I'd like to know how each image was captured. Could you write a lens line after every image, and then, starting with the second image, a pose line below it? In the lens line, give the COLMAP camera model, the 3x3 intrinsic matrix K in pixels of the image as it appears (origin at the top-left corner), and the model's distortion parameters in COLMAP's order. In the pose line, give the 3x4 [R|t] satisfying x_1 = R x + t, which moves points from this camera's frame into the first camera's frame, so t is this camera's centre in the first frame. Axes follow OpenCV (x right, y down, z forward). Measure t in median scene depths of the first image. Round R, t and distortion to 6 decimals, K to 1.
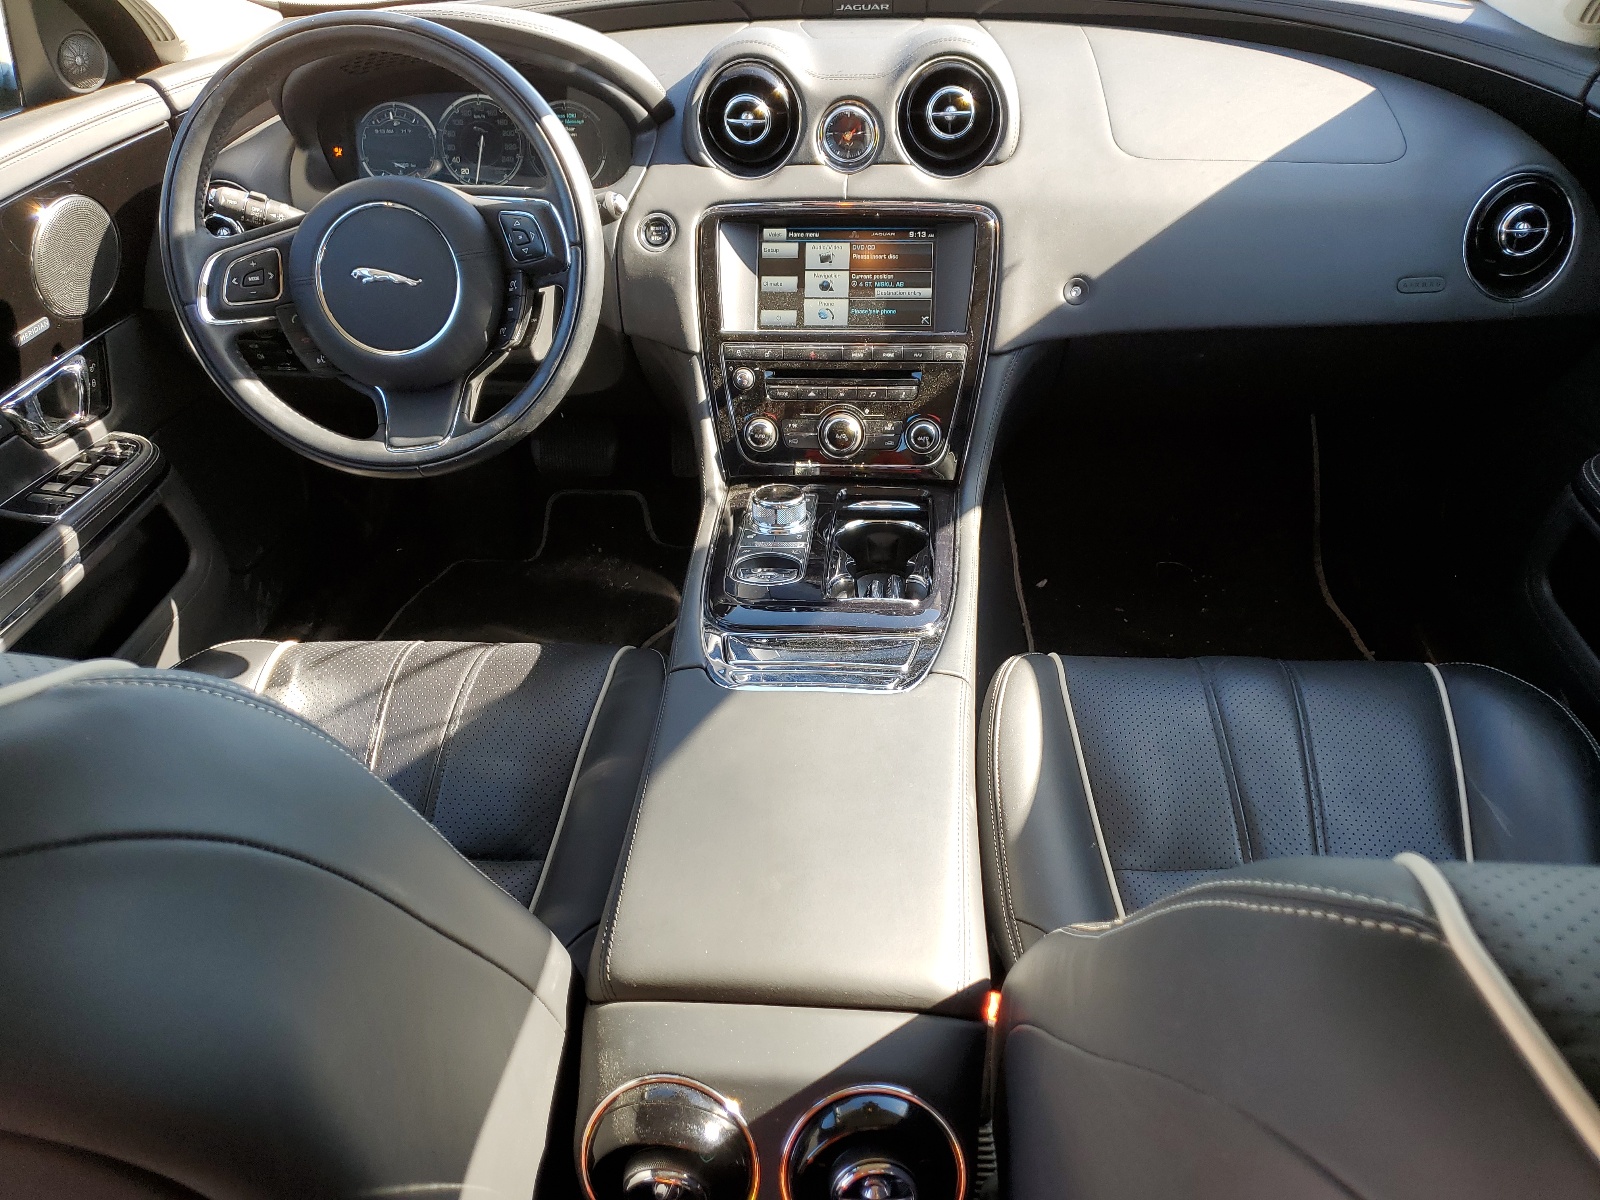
lens RADIAL K [[1208.5, 0, 802.2], [0, 1208.5, 600.3], [0, 0, 1]] dist [0.008499, 0.001899]
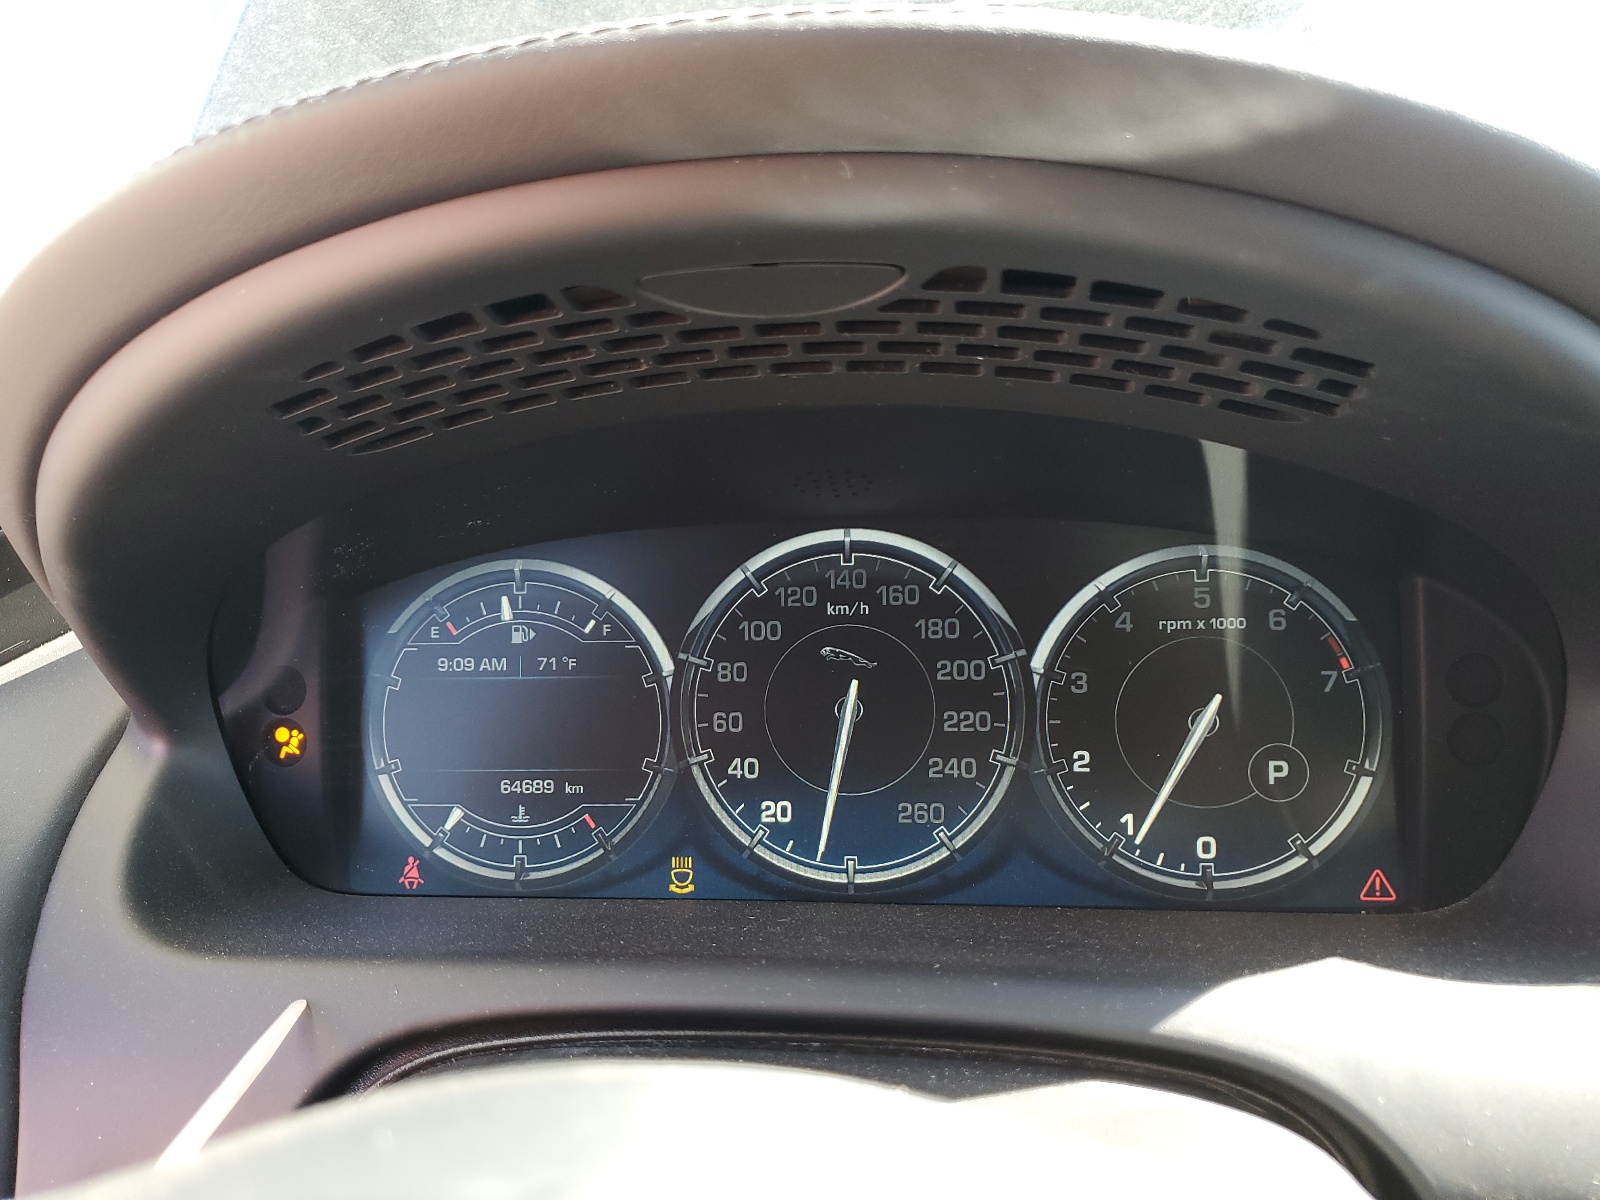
lens RADIAL K [[1208.5, 0, 799.4], [0, 1208.5, 598.2], [0, 0, 1]] dist [0.008499, 0.001899]
pose [[0.999266, -0.010615, -0.036798, -0.265978], [-0.000386, 0.957984, -0.286822, -0.327013], [0.038297, 0.286626, 0.957277, 0.751730]]
